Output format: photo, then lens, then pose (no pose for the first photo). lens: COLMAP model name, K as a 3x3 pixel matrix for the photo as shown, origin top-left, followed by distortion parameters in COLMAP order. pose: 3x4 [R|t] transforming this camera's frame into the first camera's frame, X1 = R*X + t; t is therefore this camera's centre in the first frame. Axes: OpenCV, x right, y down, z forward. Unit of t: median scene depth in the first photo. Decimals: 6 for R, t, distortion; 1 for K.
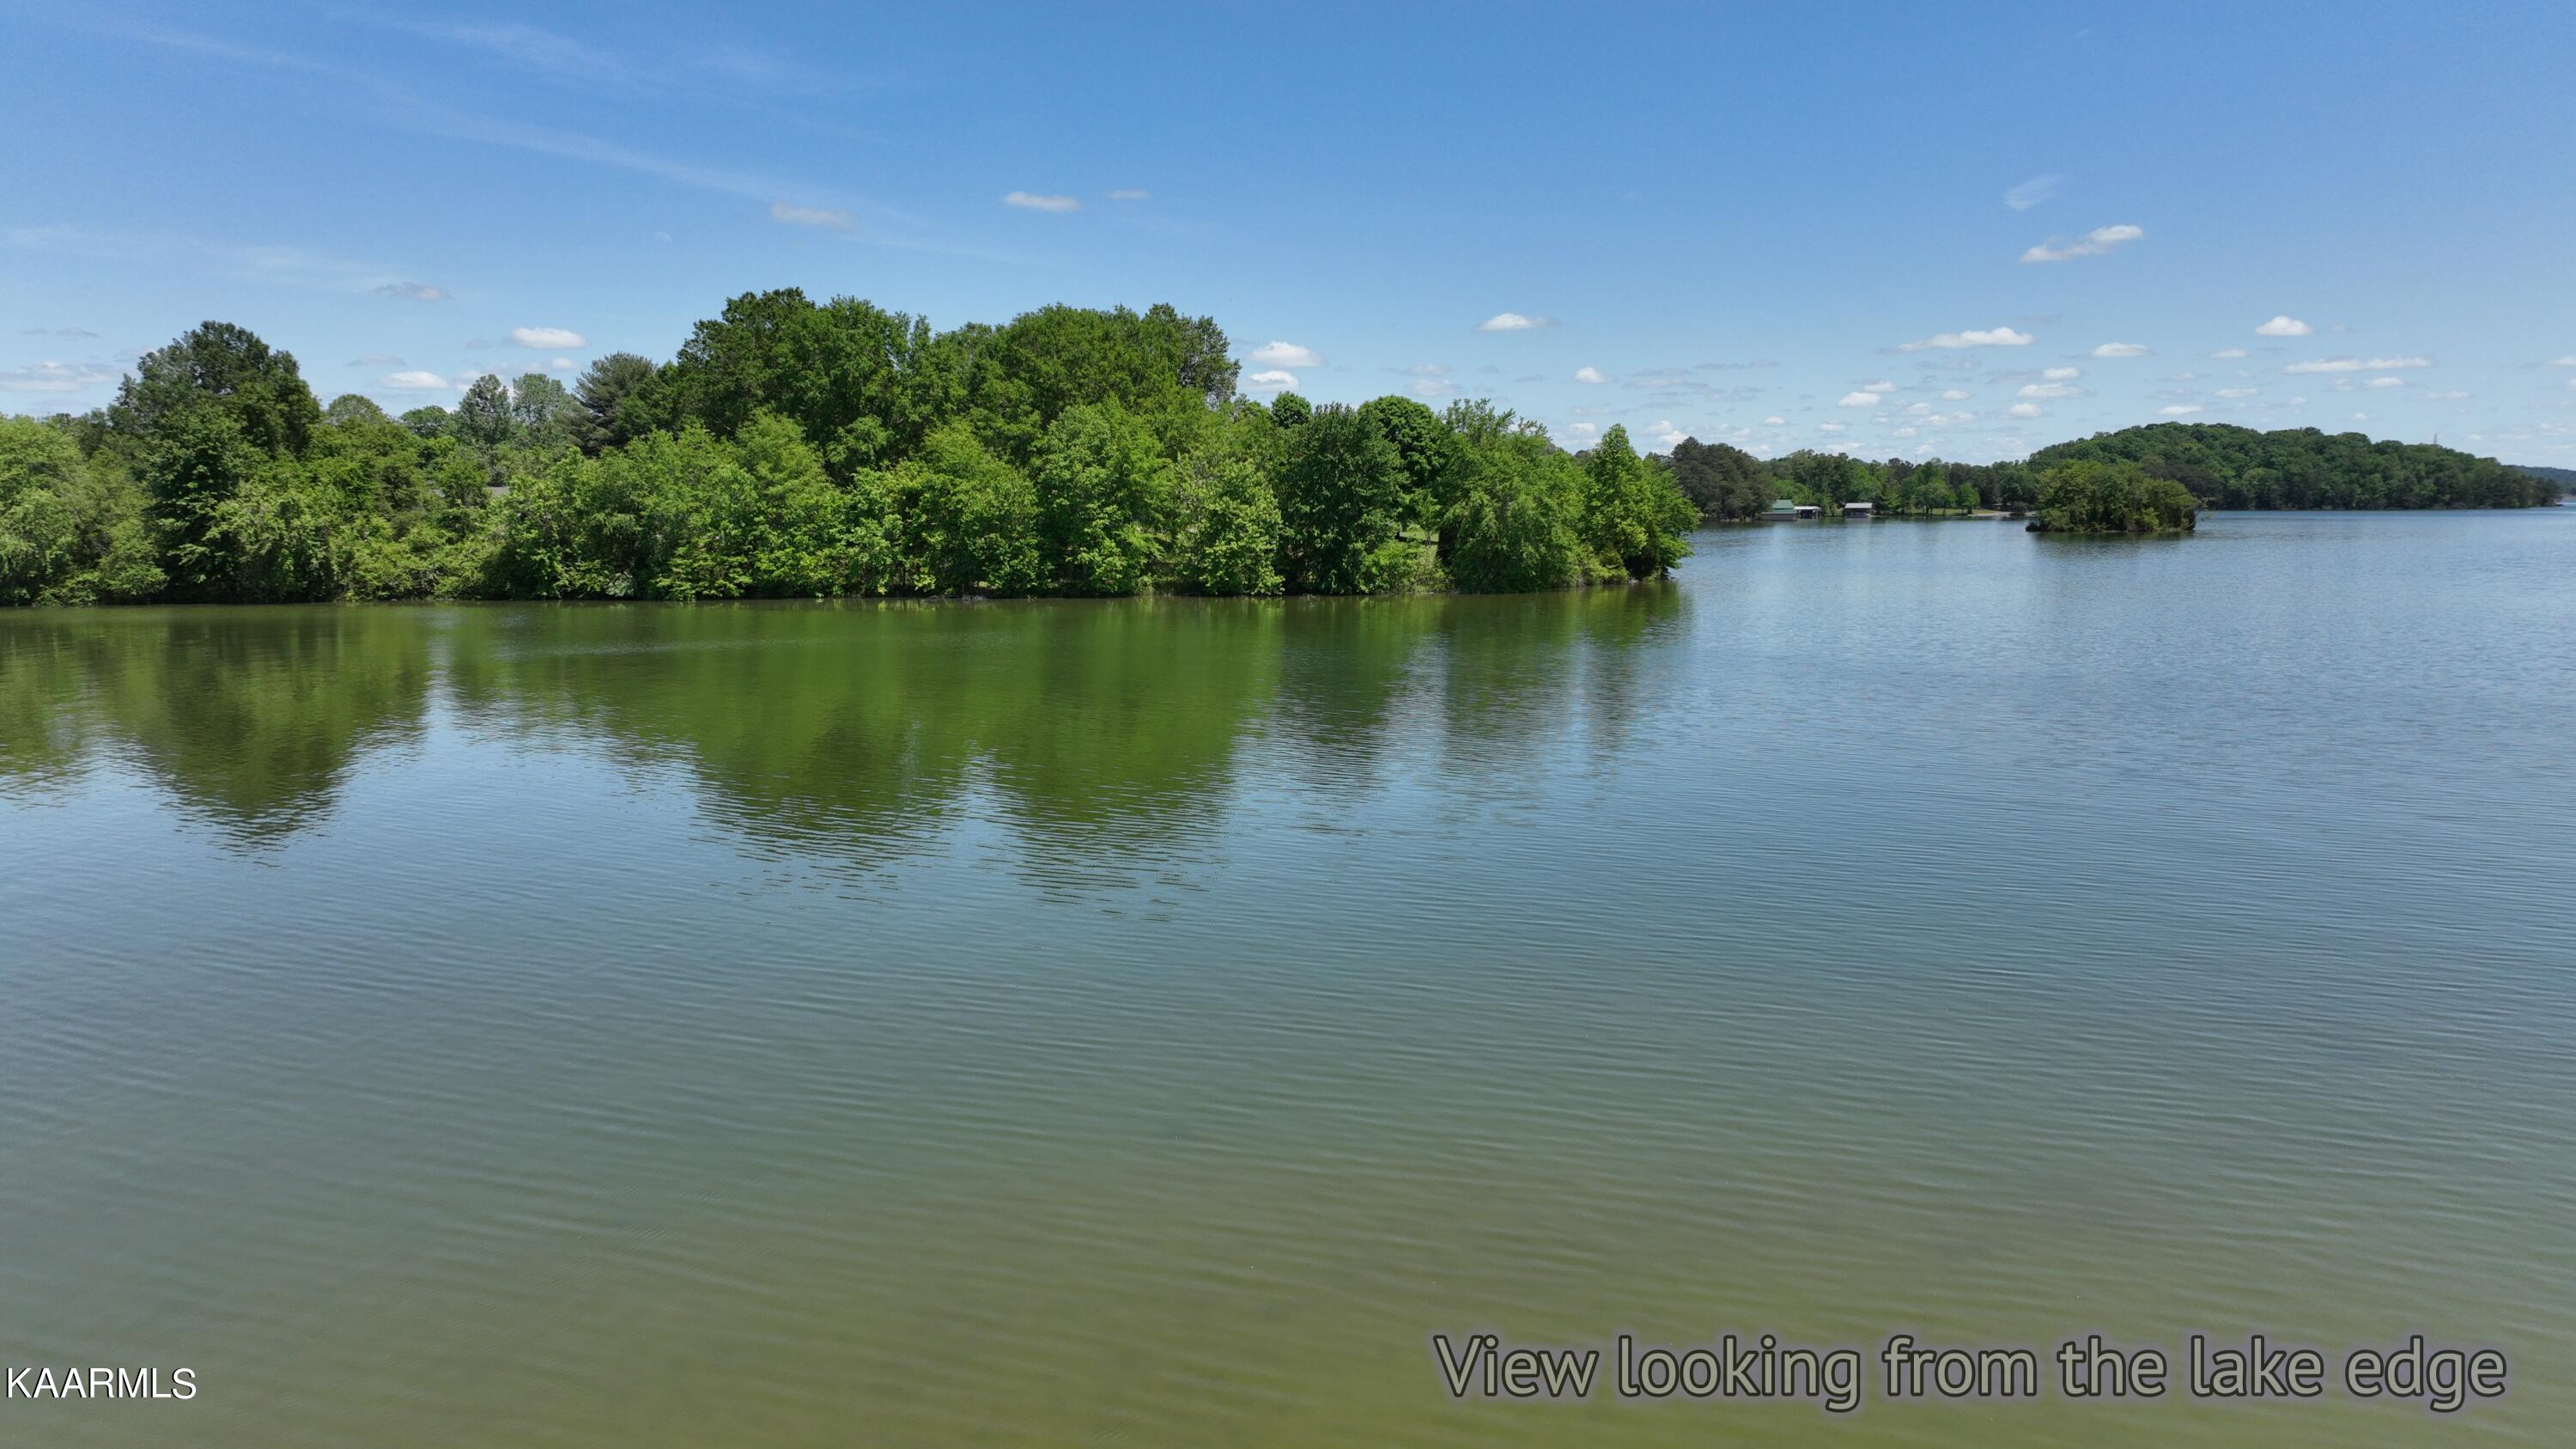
lens RADIAL K [[1824.9, 0, 1283.7], [0, 1824.9, 726.8], [0, 0, 1]] dist [-0.005577, 0.025340]
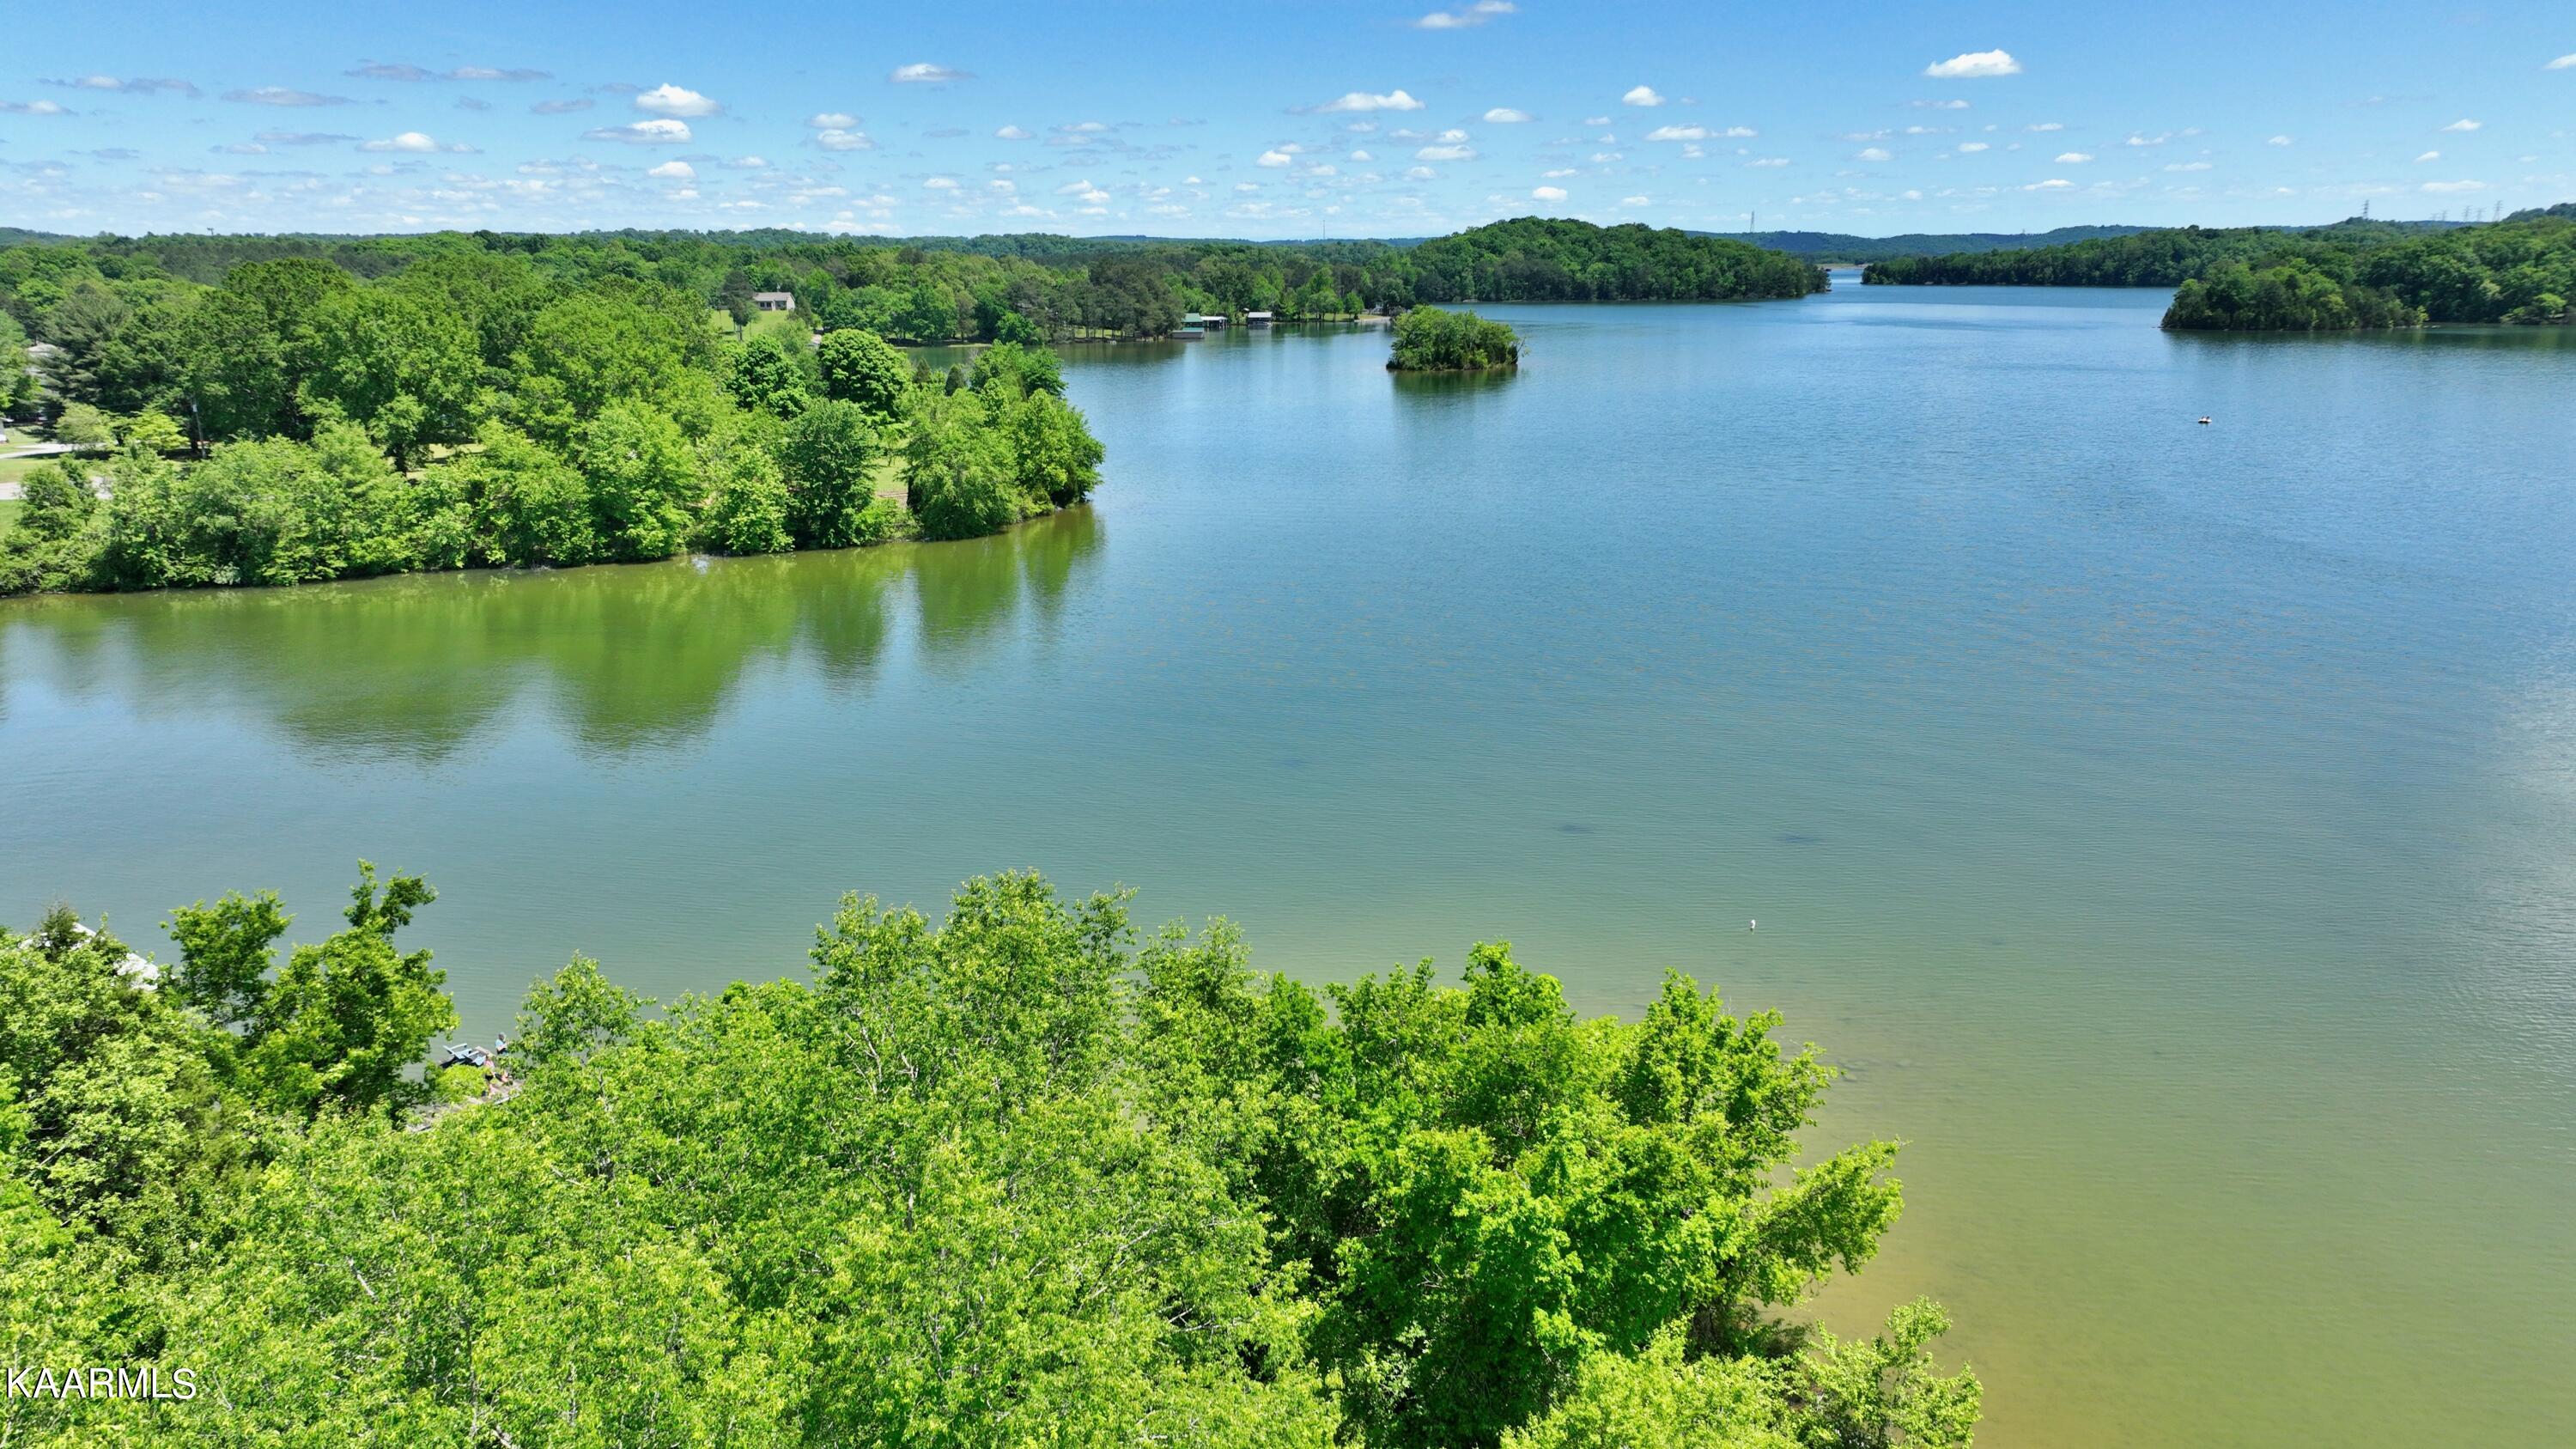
lens RADIAL K [[1824.9, 0, 1298.5], [0, 1824.9, 729.3], [0, 0, 1]] dist [-0.005577, 0.025340]
pose [[0.950604, -0.080414, 0.299809, -0.056903], [0.041385, 0.990071, 0.134337, -0.103377], [-0.307635, -0.115294, 0.944494, -0.349988]]
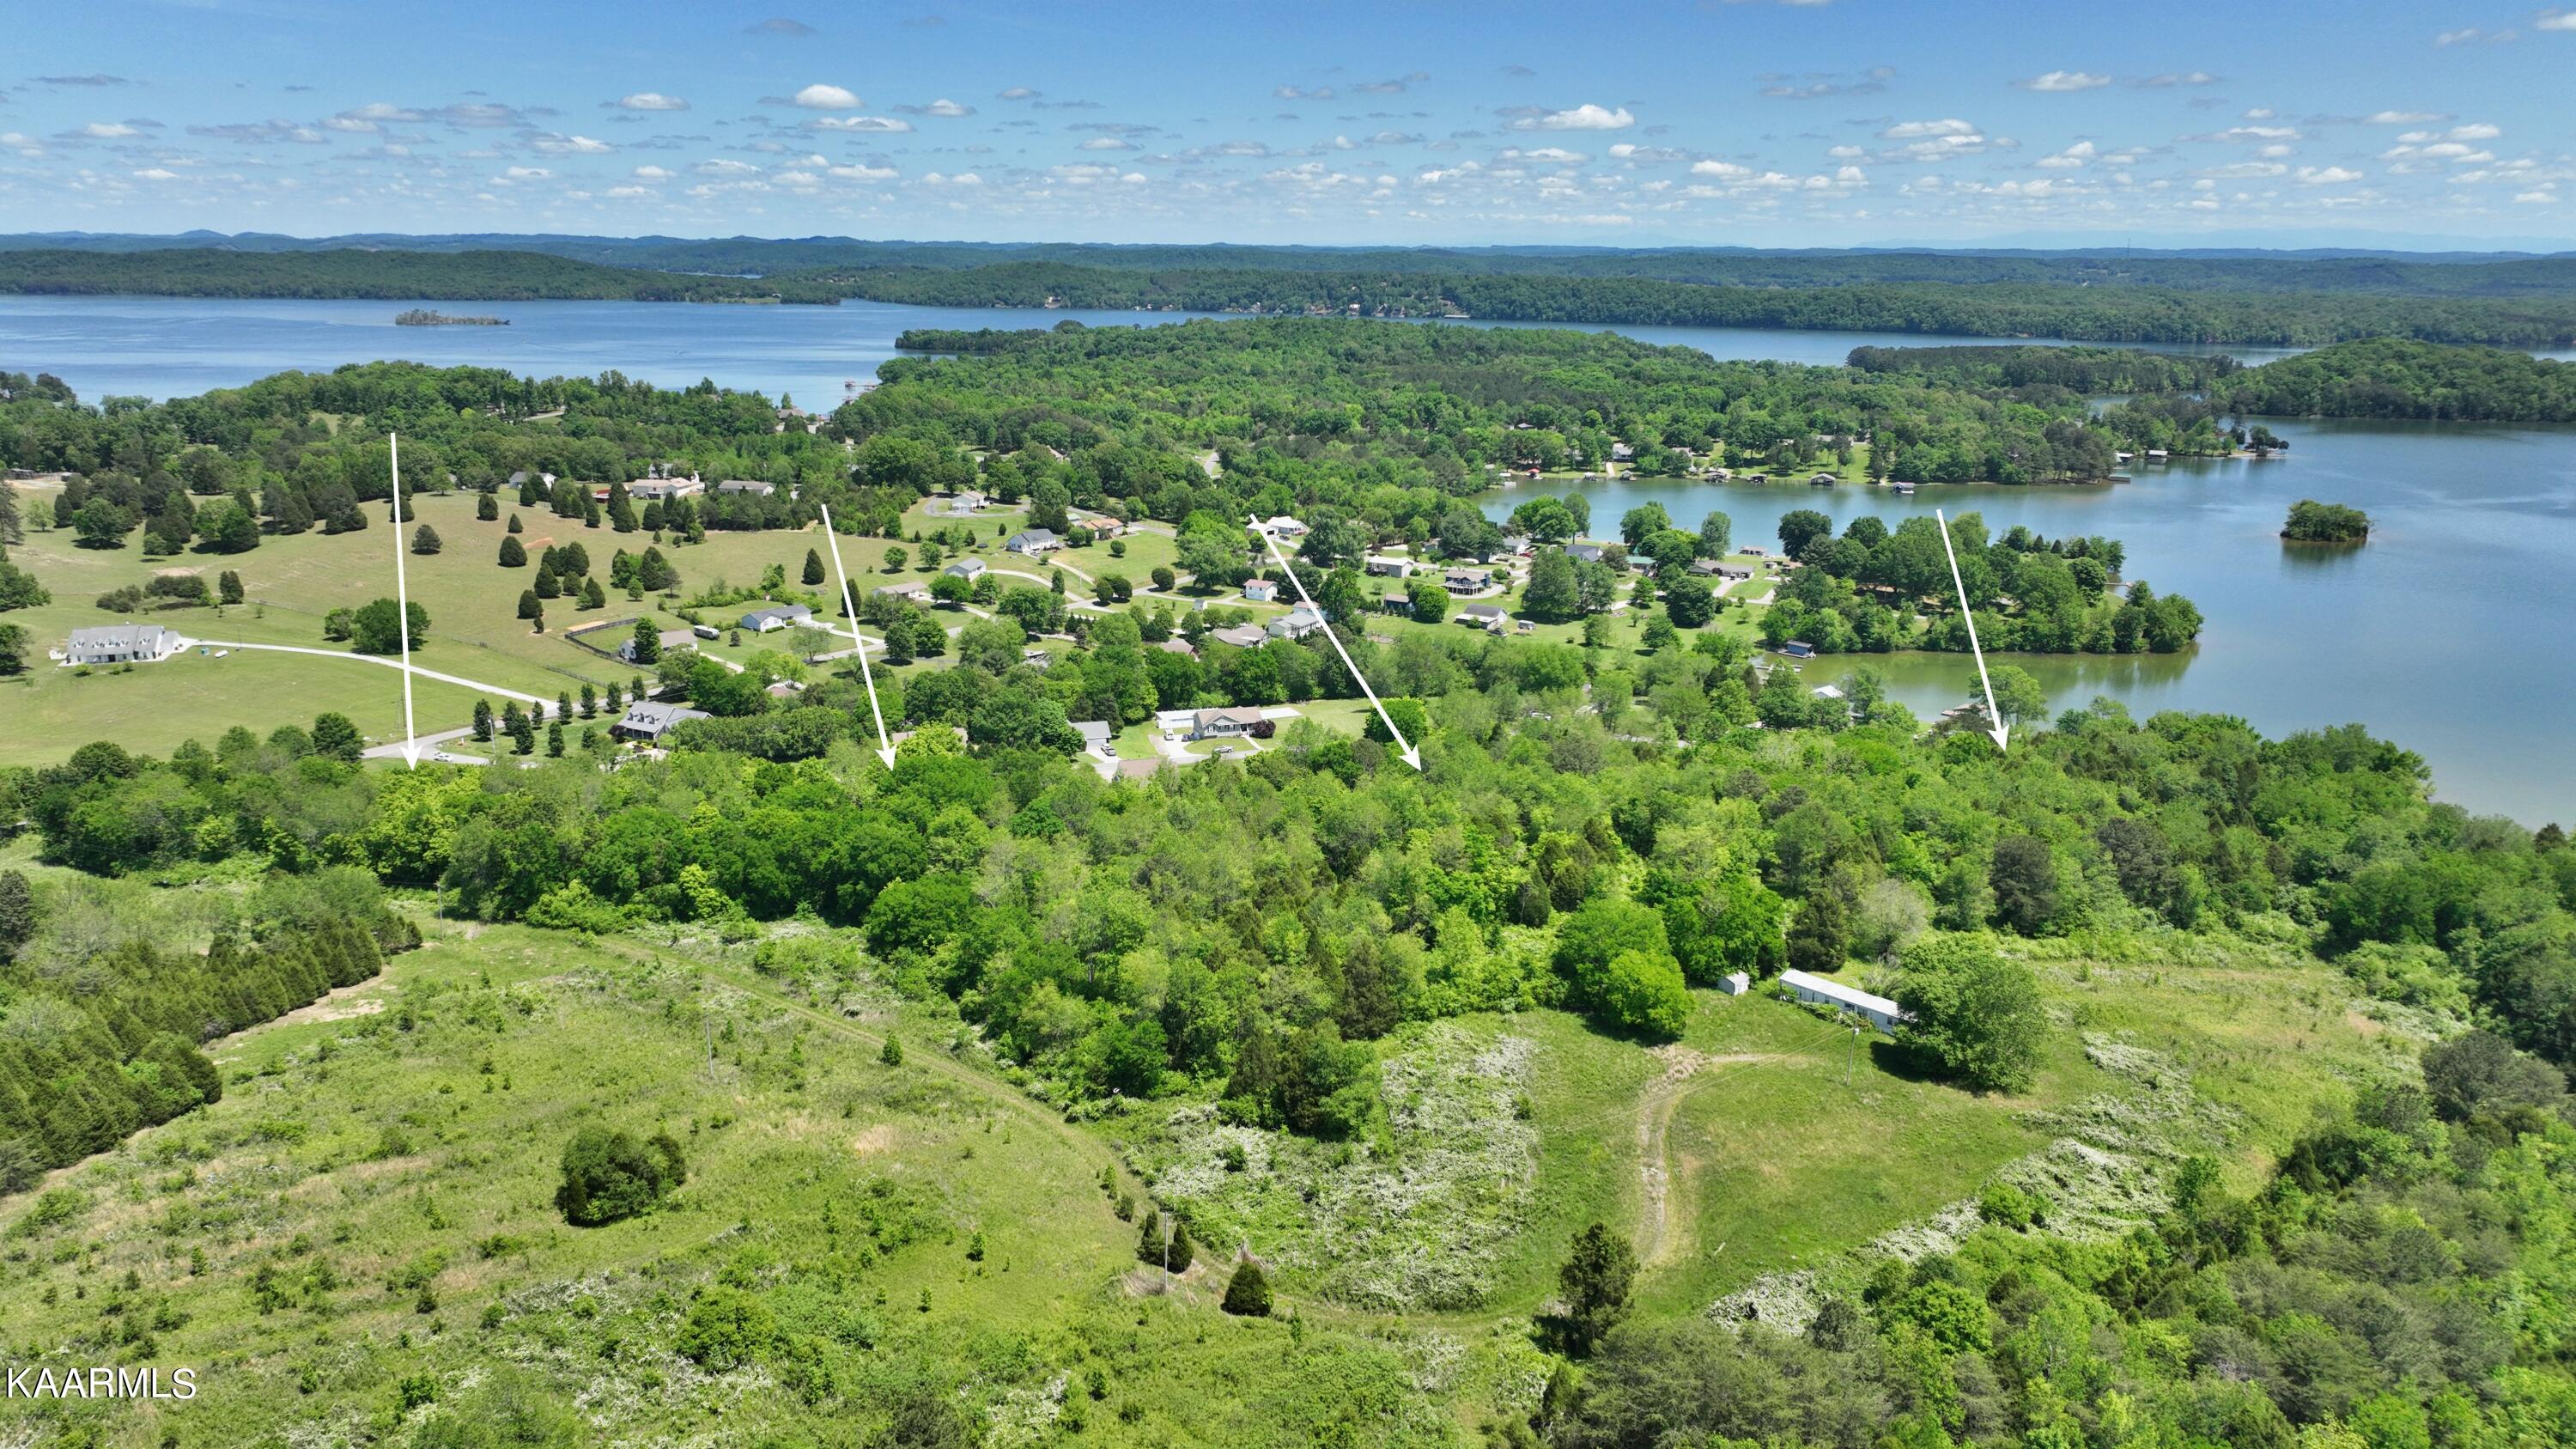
lens RADIAL K [[1824.9, 0, 1278.4], [0, 1824.9, 722.8], [0, 0, 1]] dist [-0.005577, 0.025340]
pose [[0.996318, 0.032609, -0.079294, -1.525508], [-0.021786, 0.990780, 0.133719, -0.418154], [0.082923, -0.131499, 0.987842, -3.211969]]
